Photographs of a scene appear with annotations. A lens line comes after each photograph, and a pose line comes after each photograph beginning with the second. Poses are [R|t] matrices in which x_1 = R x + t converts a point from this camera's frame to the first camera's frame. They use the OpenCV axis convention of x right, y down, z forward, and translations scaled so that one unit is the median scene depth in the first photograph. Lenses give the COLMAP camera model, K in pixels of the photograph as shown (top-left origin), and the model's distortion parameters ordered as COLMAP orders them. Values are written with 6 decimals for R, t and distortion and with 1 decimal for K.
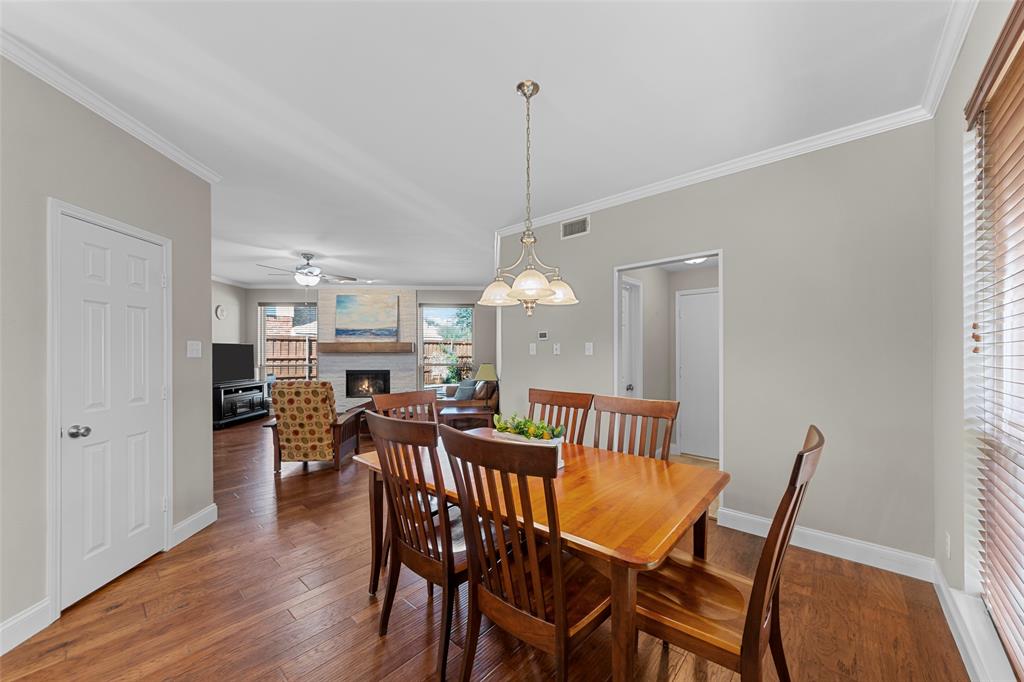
lens RADIAL K [[369.5, 0, 512.1], [0, 369.5, 349.5], [0, 0, 1]] dist [0.000022, 0.000177]
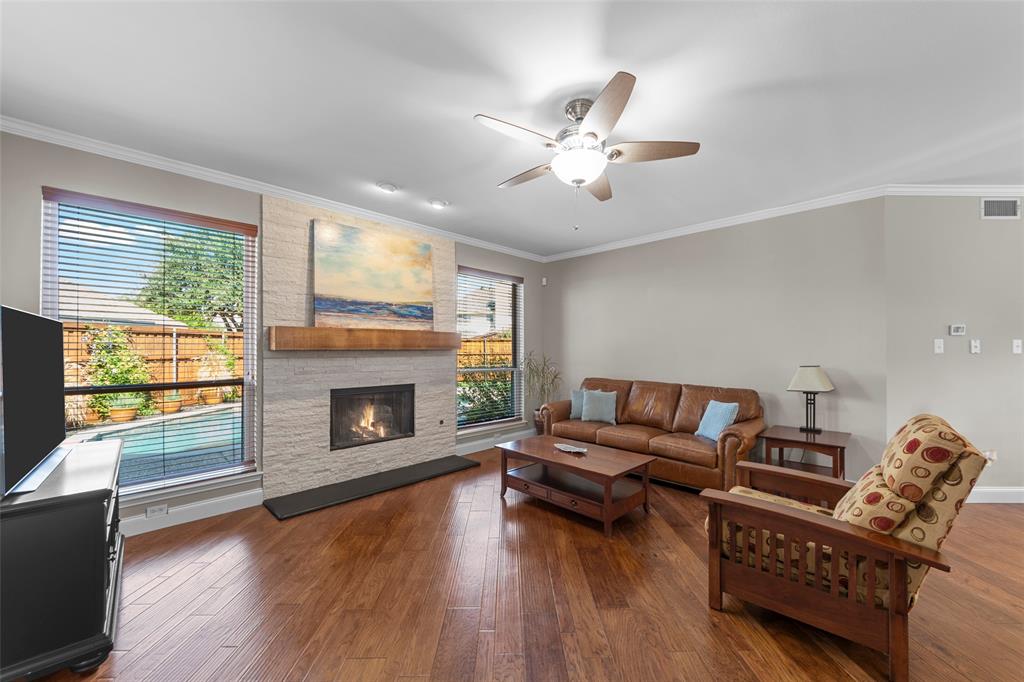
lens RADIAL K [[393.0, 0, 513.6], [0, 393.0, 347.4], [0, 0, 1]] dist [0.000125, -0.000027]
pose [[0.743365, 0.005764, 0.668861, -0.605631], [-0.005336, 0.999982, -0.002688, 0.004455], [-0.668864, -0.001571, 0.743383, 0.496643]]
